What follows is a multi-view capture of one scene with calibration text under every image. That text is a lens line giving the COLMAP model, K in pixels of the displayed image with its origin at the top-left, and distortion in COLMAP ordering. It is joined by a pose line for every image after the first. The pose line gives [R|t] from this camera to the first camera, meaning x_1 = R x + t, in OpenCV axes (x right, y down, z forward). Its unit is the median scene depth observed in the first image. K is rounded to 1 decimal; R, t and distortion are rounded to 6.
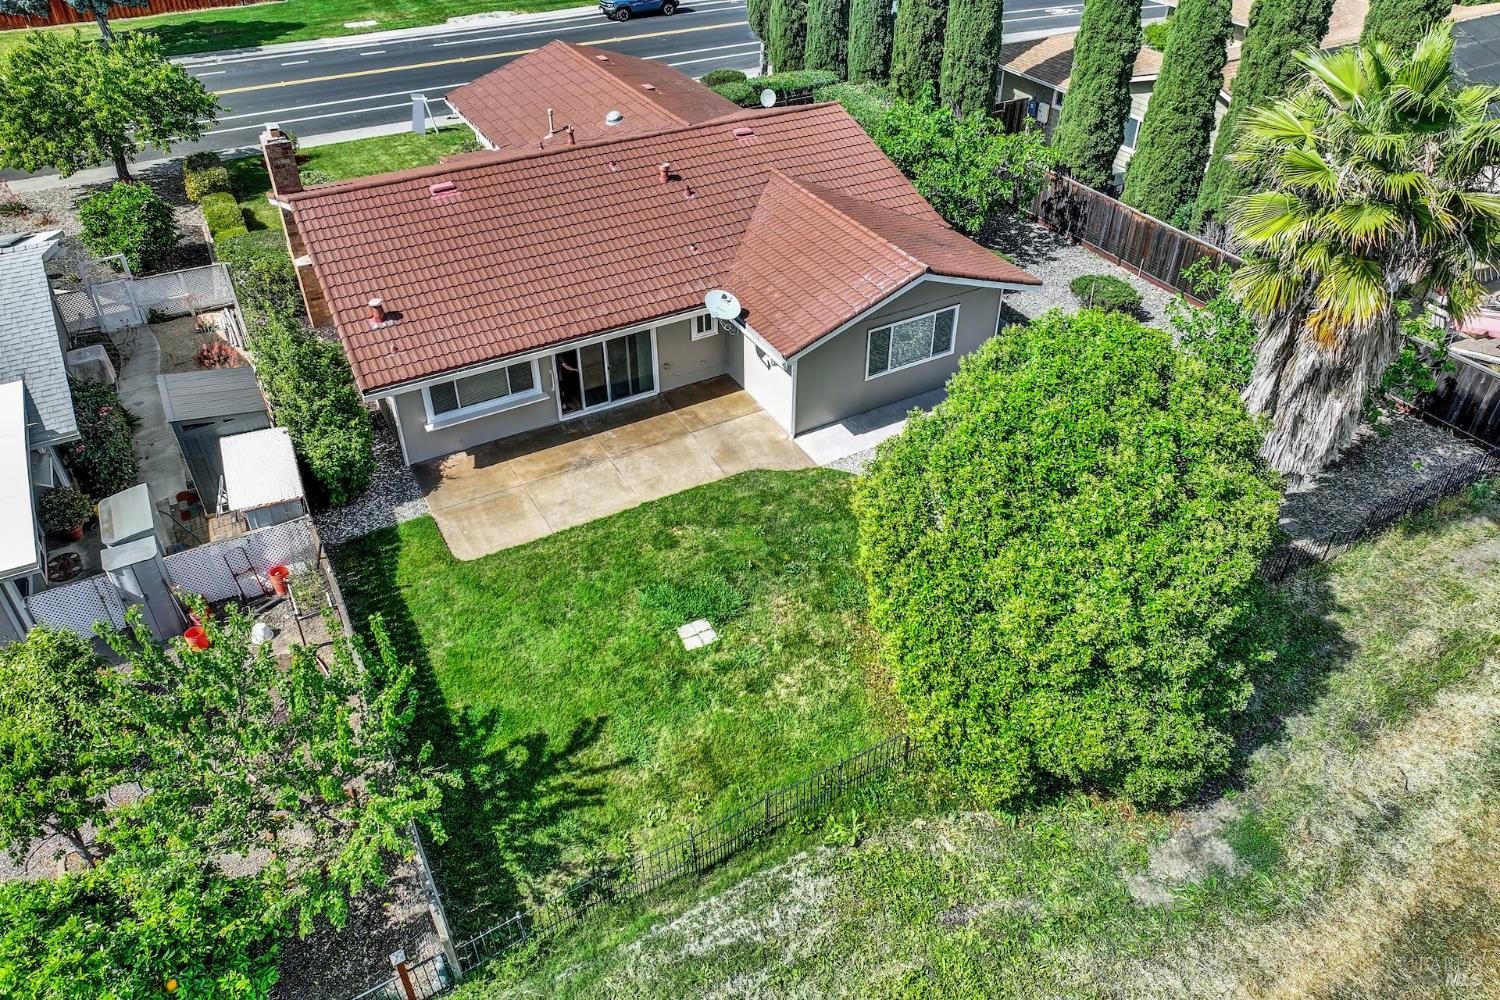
lens RADIAL K [[1059.4, 0, 754.7], [0, 1059.4, 416.5], [0, 0, 1]] dist [0.018656, 0.000356]
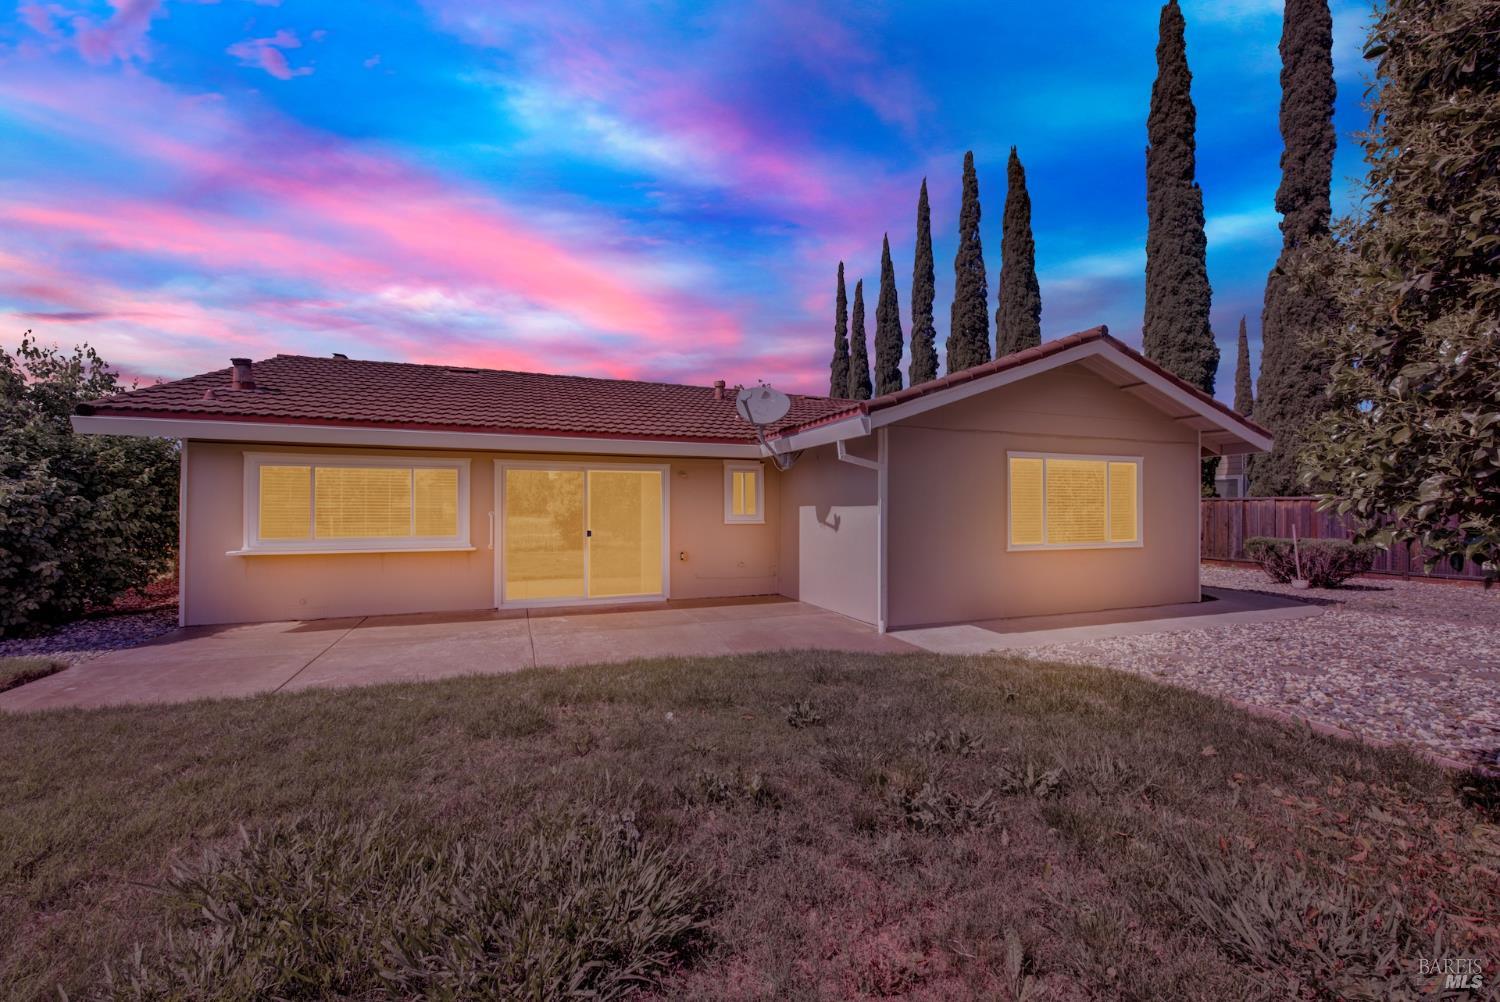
lens RADIAL K [[597.7, 0, 745.3], [0, 597.7, 506.5], [0, 0, 1]] dist [-0.001366, -0.000623]
pose [[0.988683, -0.000920, -0.150017, 0.013182], [-0.083583, 0.827018, -0.555927, 0.146359], [0.124578, 0.562175, 0.817582, 0.739601]]
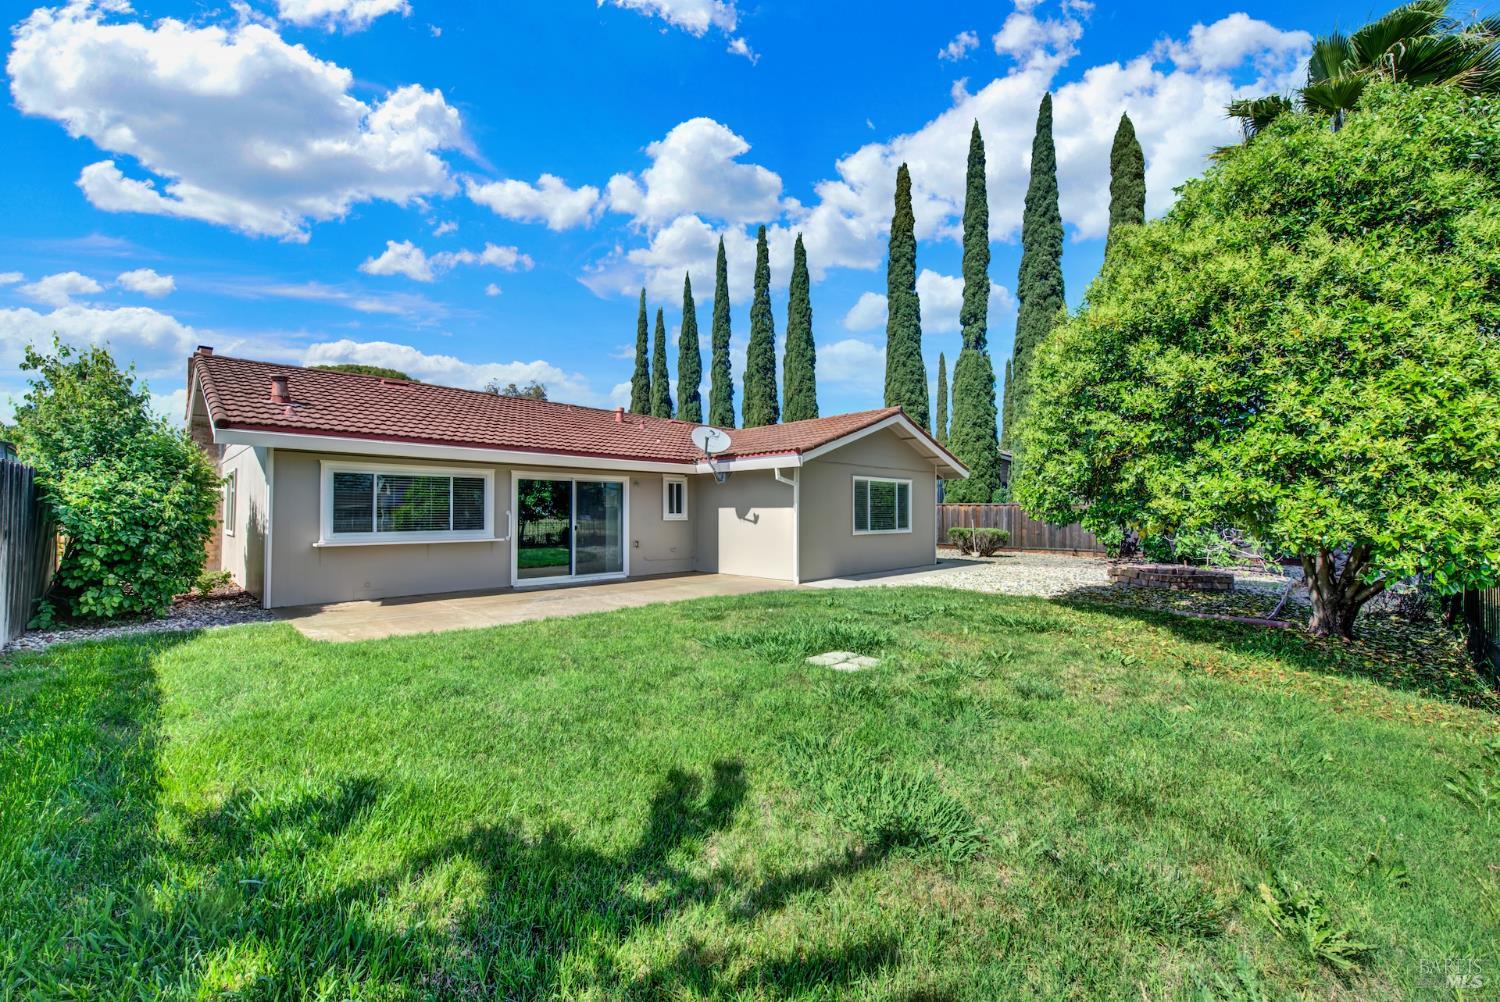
lens RADIAL K [[593.1, 0, 747.3], [0, 593.1, 507.9], [0, 0, 1]] dist [0.021999, -0.012326]
pose [[0.963480, 0.003057, 0.267764, -0.140914], [0.148230, 0.826674, -0.542805, 0.239255], [-0.223013, 0.562672, 0.796031, 0.603992]]
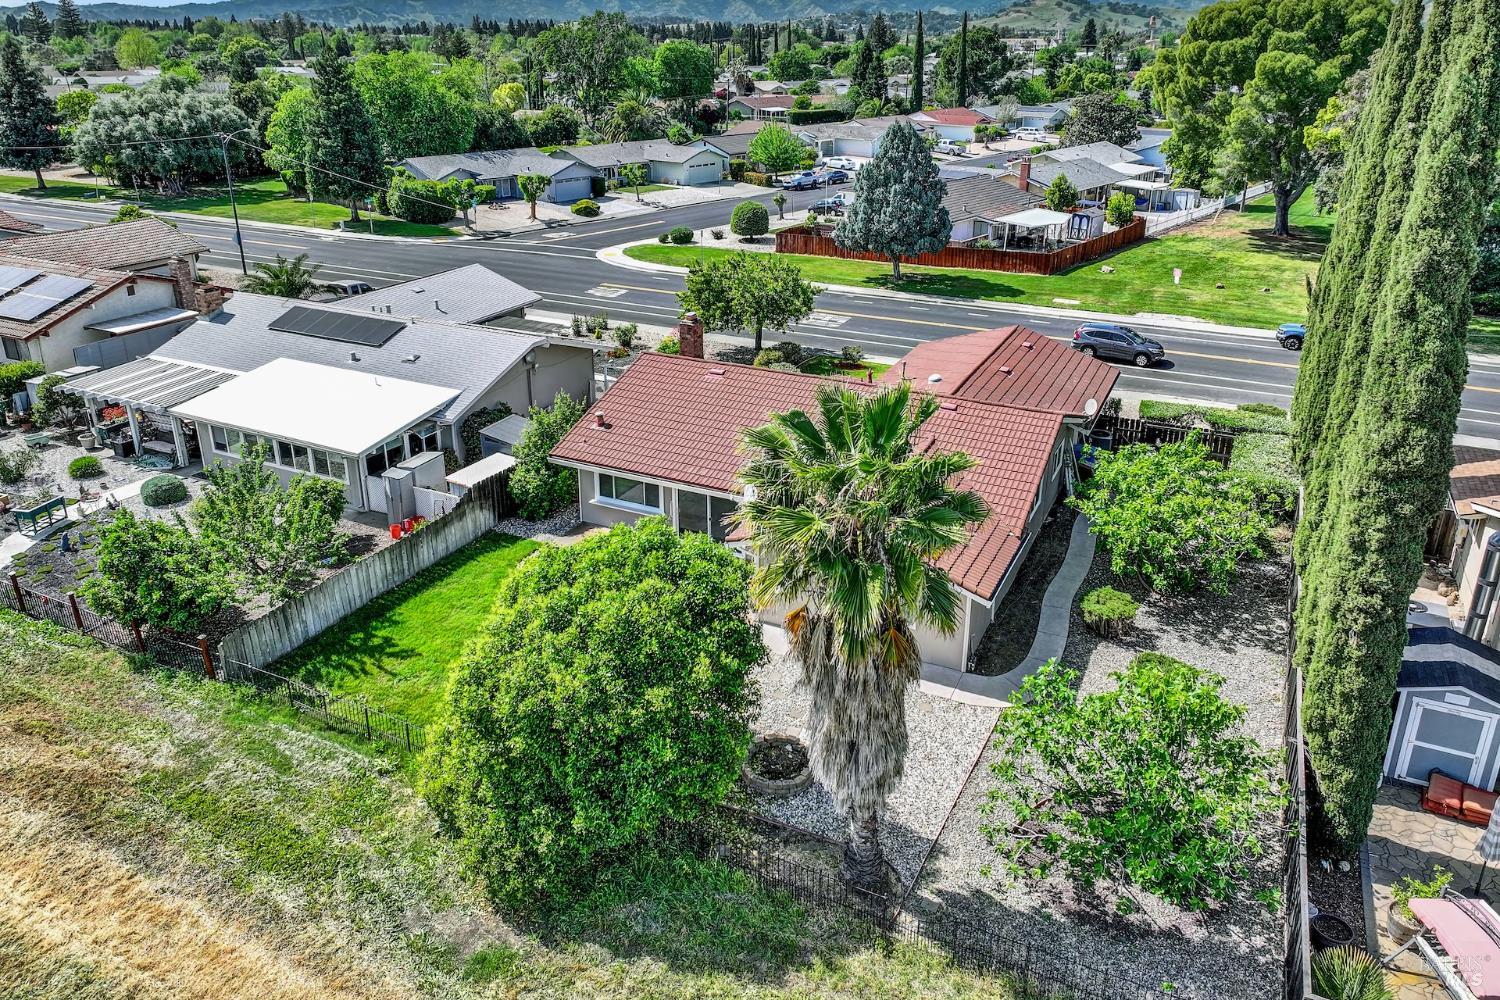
lens RADIAL K [[1059.4, 0, 754.7], [0, 1059.4, 416.5], [0, 0, 1]] dist [0.018656, 0.000356]
pose [[0.565719, 0.275051, -0.777373, 0.944132], [-0.461613, 0.886805, -0.022161, -0.166011], [0.683283, 0.371382, 0.628649, 0.162802]]
